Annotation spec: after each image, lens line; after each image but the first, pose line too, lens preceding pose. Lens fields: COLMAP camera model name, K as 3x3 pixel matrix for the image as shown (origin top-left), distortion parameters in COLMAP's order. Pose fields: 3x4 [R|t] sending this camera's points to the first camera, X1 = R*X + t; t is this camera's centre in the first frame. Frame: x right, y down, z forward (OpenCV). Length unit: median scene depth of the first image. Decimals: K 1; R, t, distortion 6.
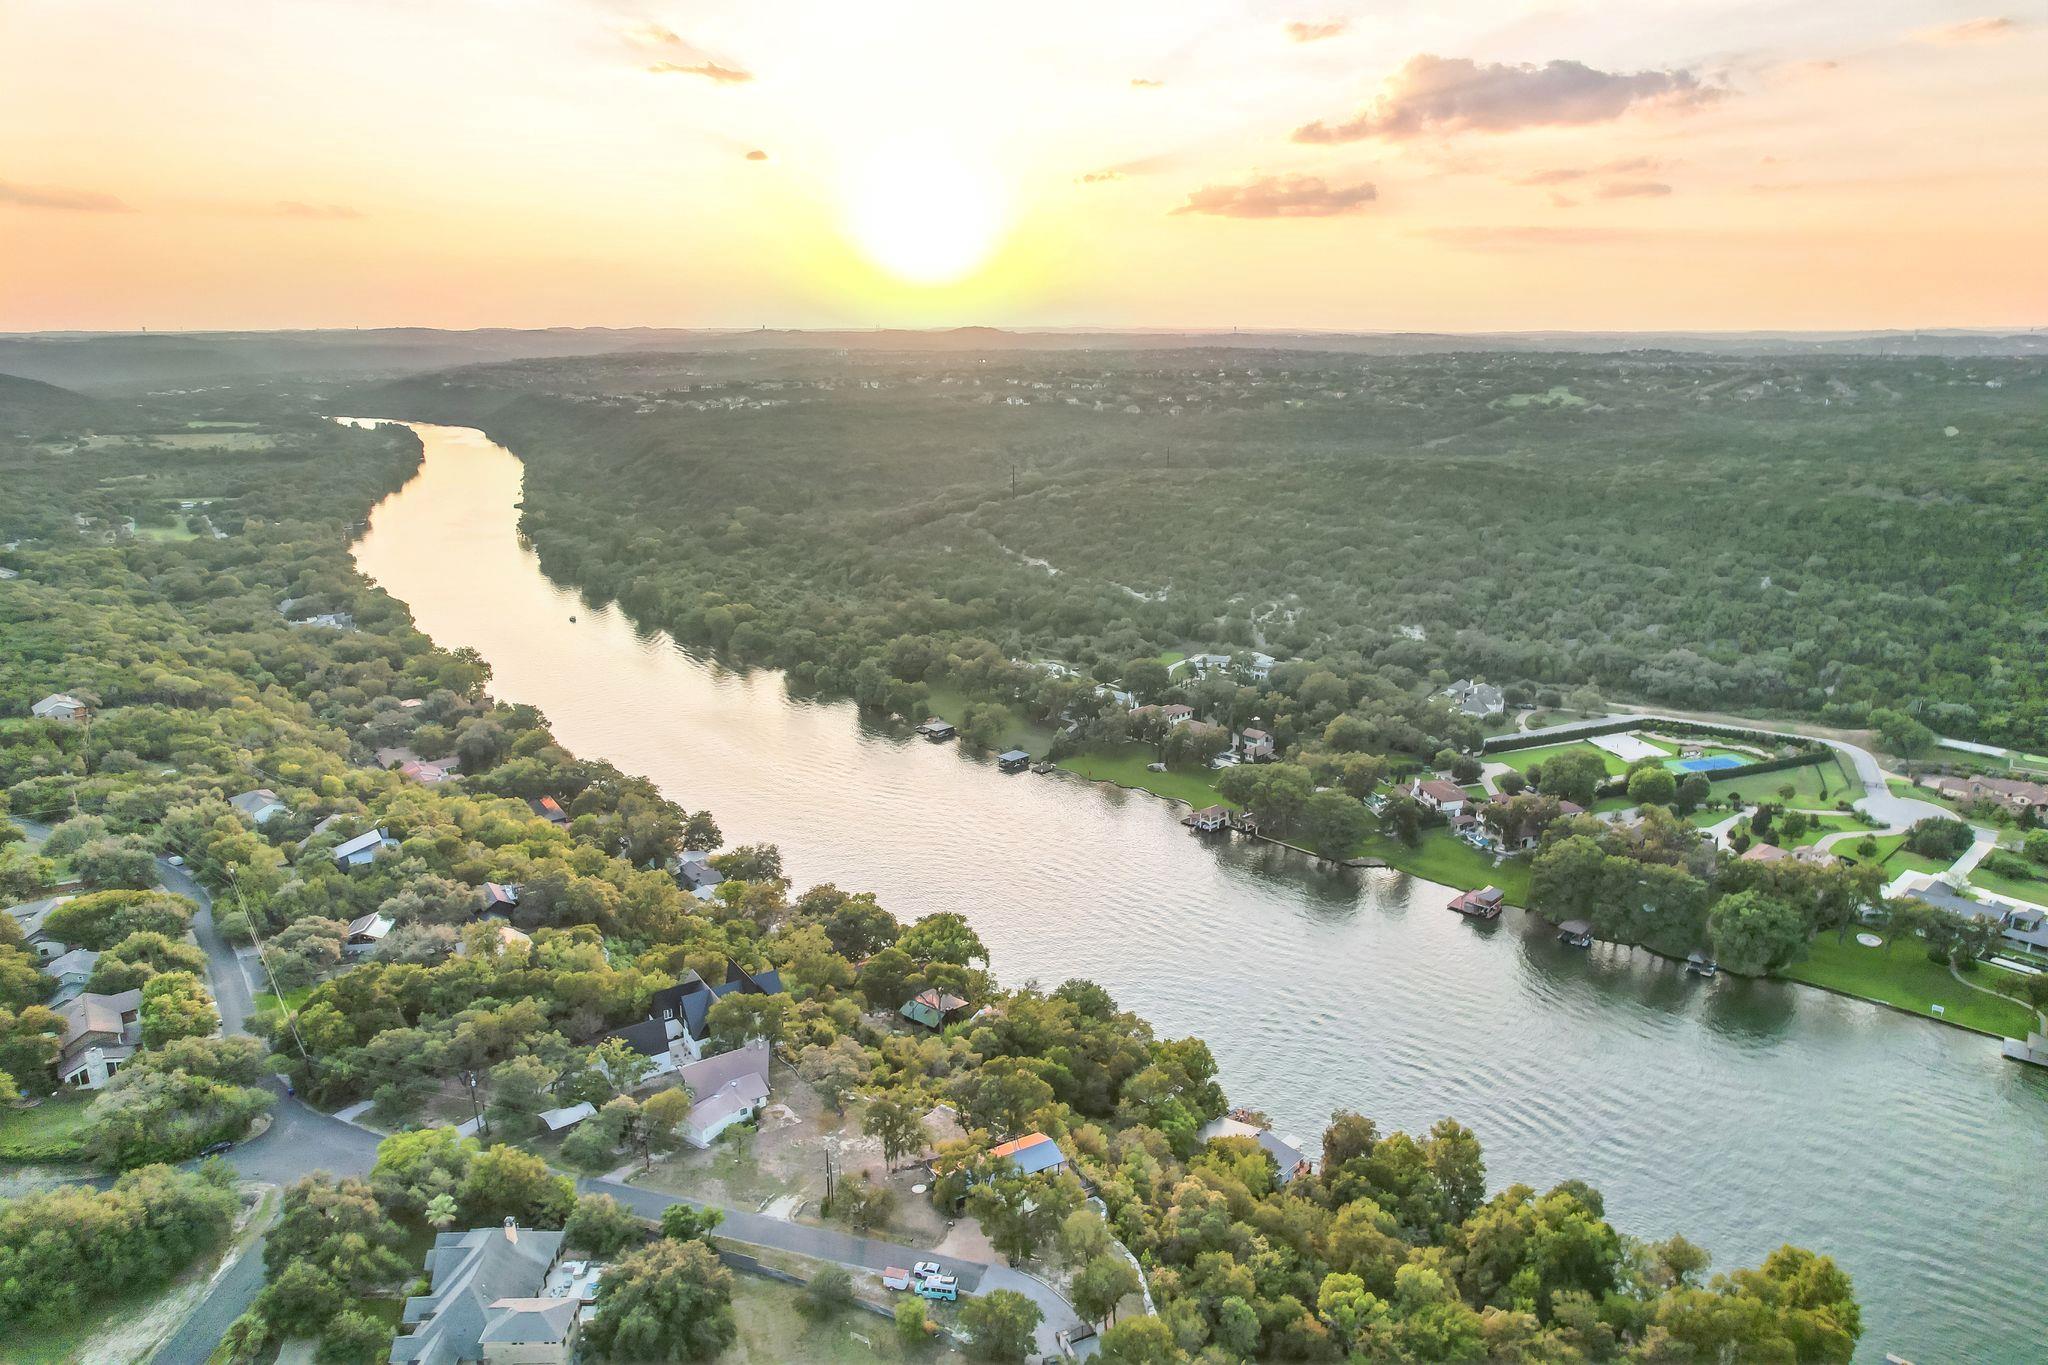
lens RADIAL K [[1306.1, 0, 1032.0], [0, 1306.1, 676.4], [0, 0, 1]] dist [-0.072135, 0.058503]
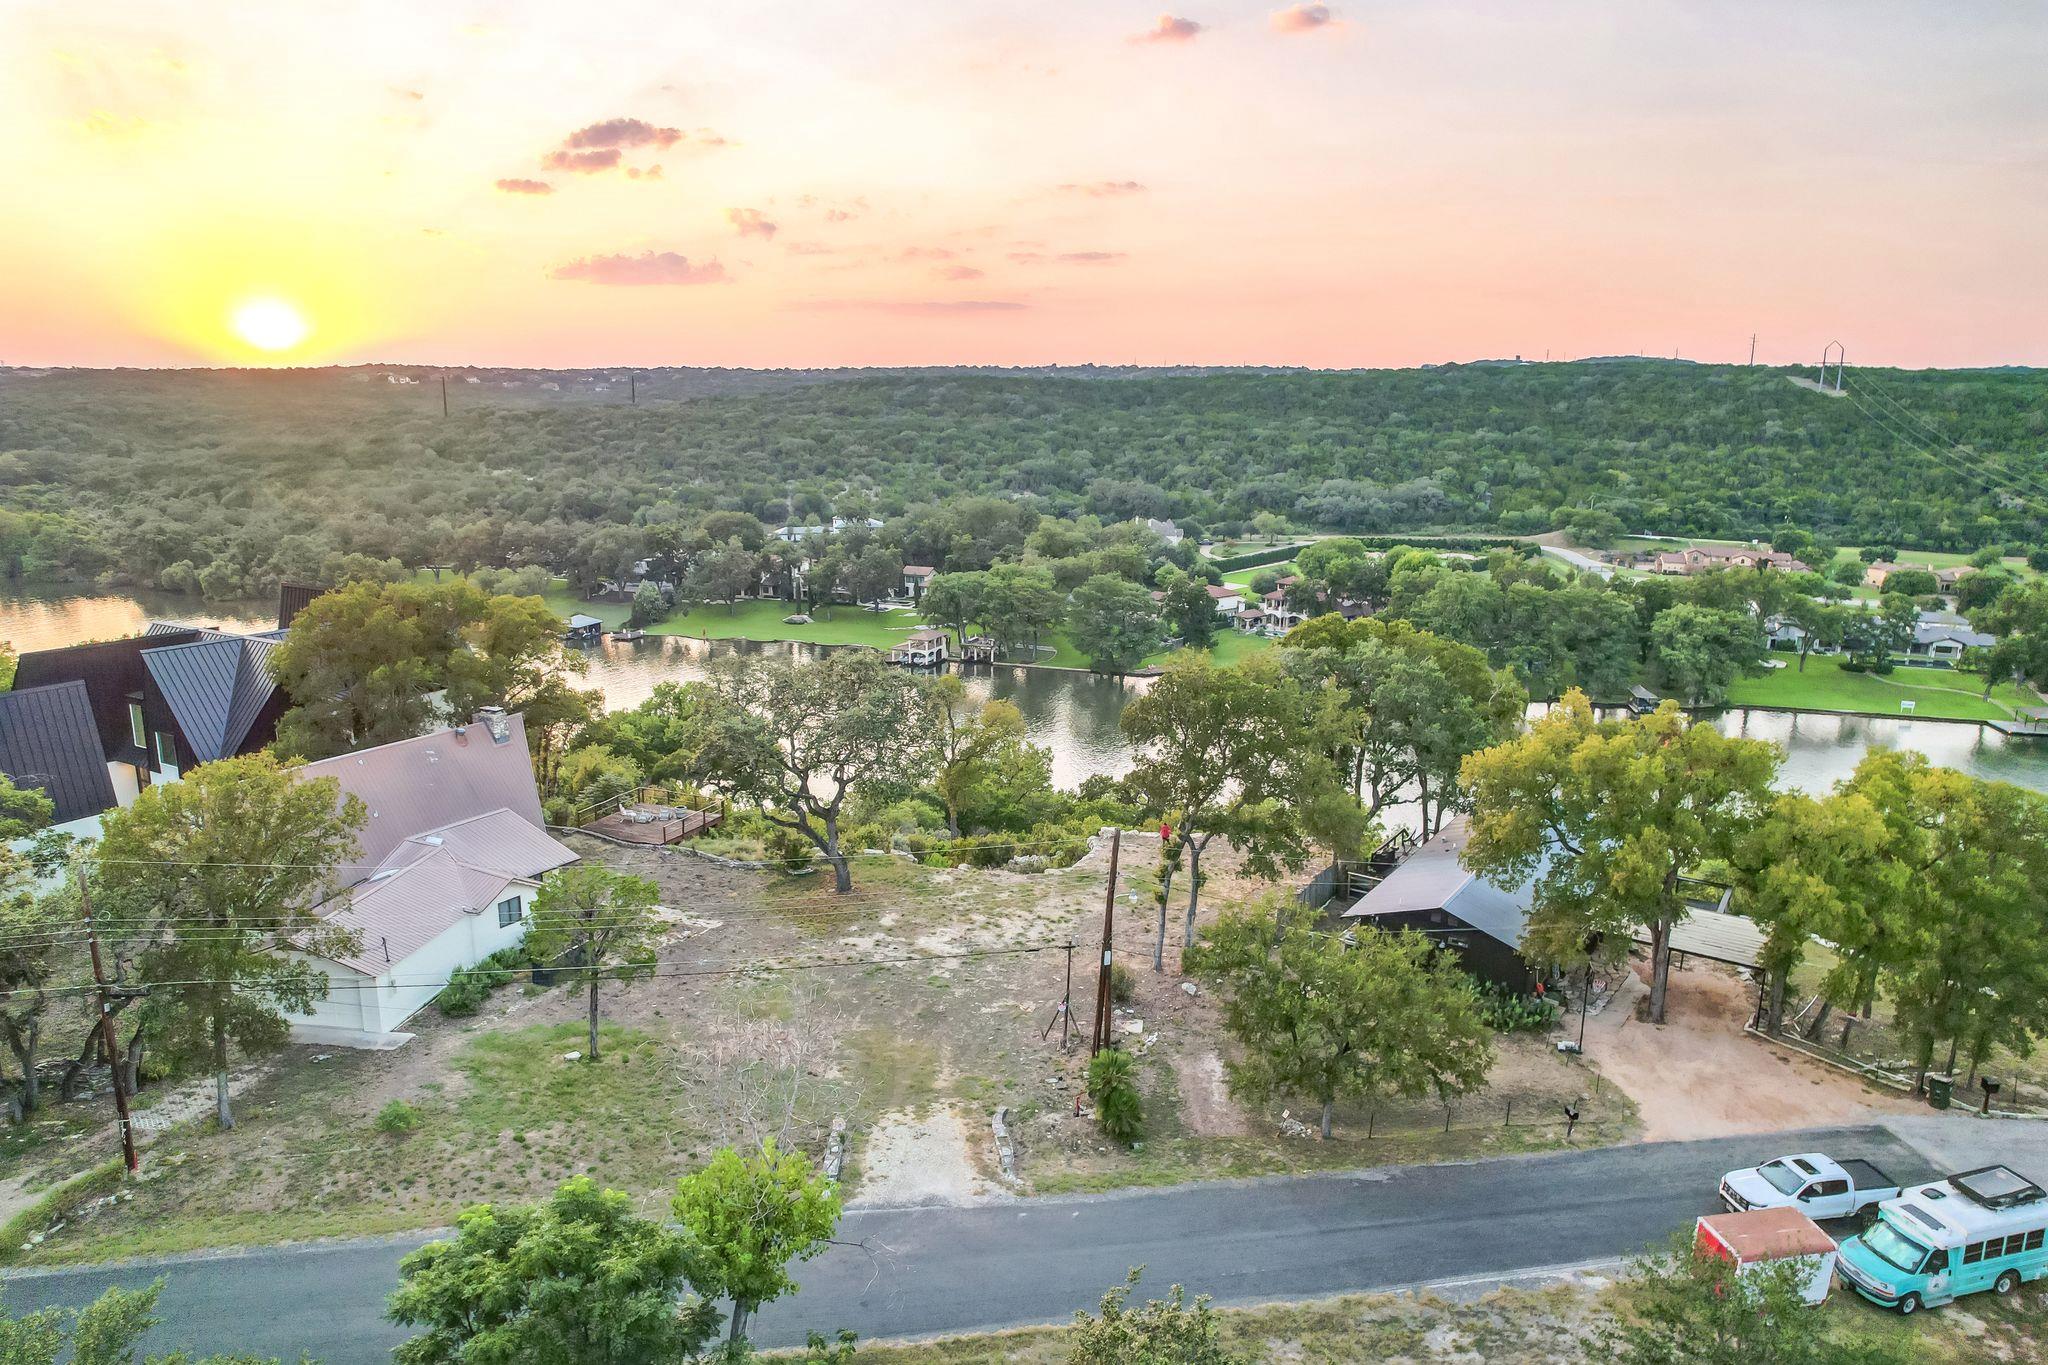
lens RADIAL K [[1344.2, 0, 1030.9], [0, 1344.2, 690.5], [0, 0, 1]] dist [-0.069559, 0.058026]
pose [[0.897707, -0.085966, 0.432124, -0.081068], [0.104296, 0.994368, -0.018850, 0.102862], [-0.428070, 0.061991, 0.901617, 0.233898]]
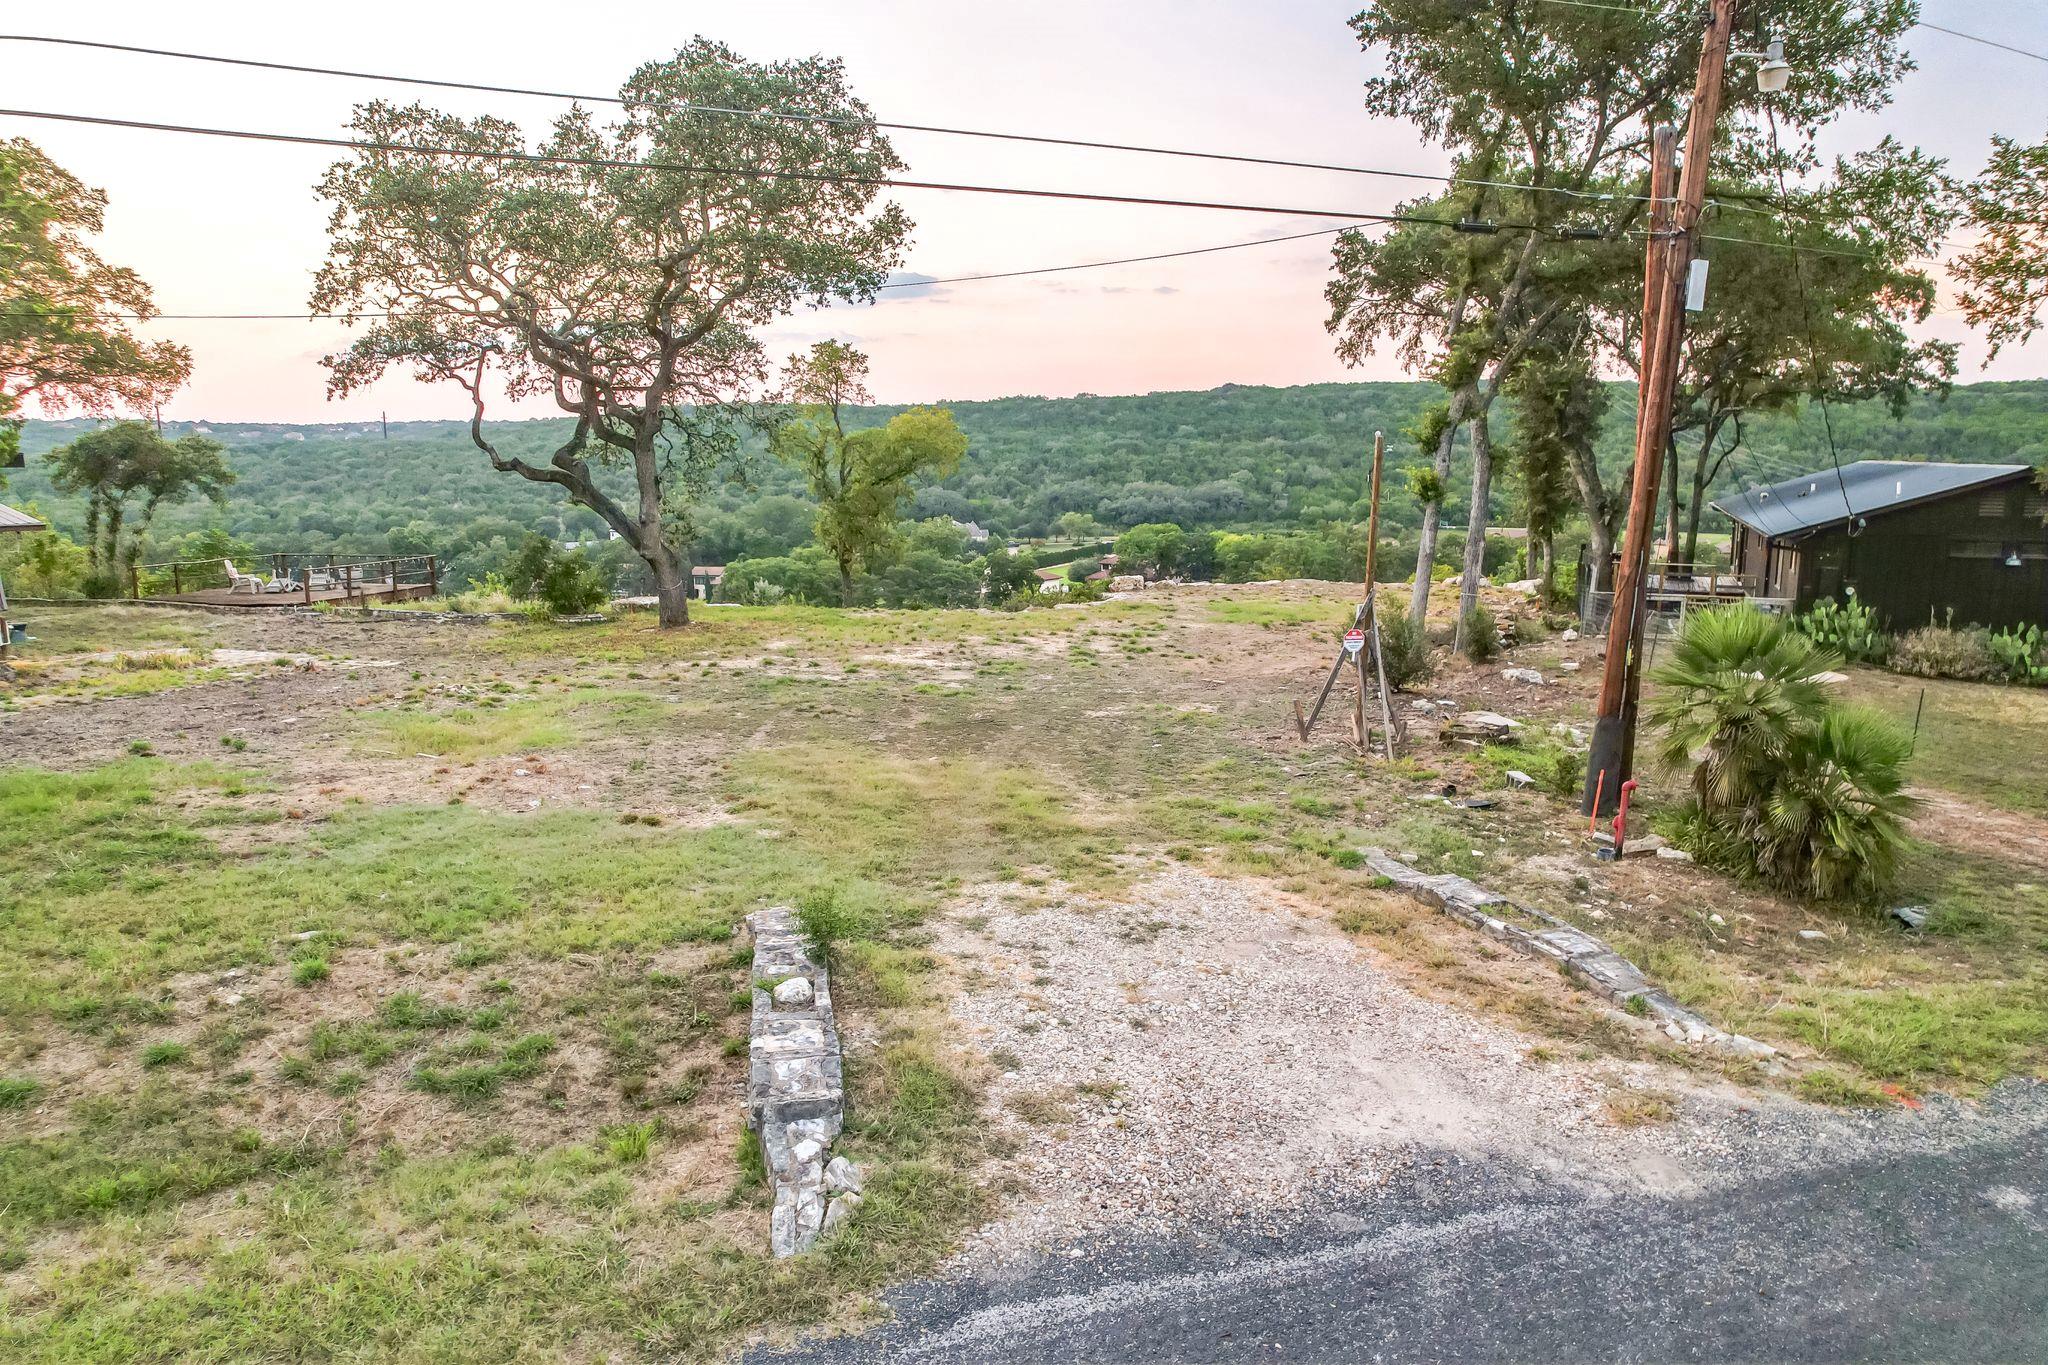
lens RADIAL K [[1317.5, 0, 1034.1], [0, 1317.5, 686.8], [0, 0, 1]] dist [-0.067485, 0.056745]
pose [[0.810159, -0.106297, 0.576492, -0.068536], [0.157106, 0.986818, -0.038830, 0.120789], [-0.564765, 0.122029, 0.816179, 0.285965]]
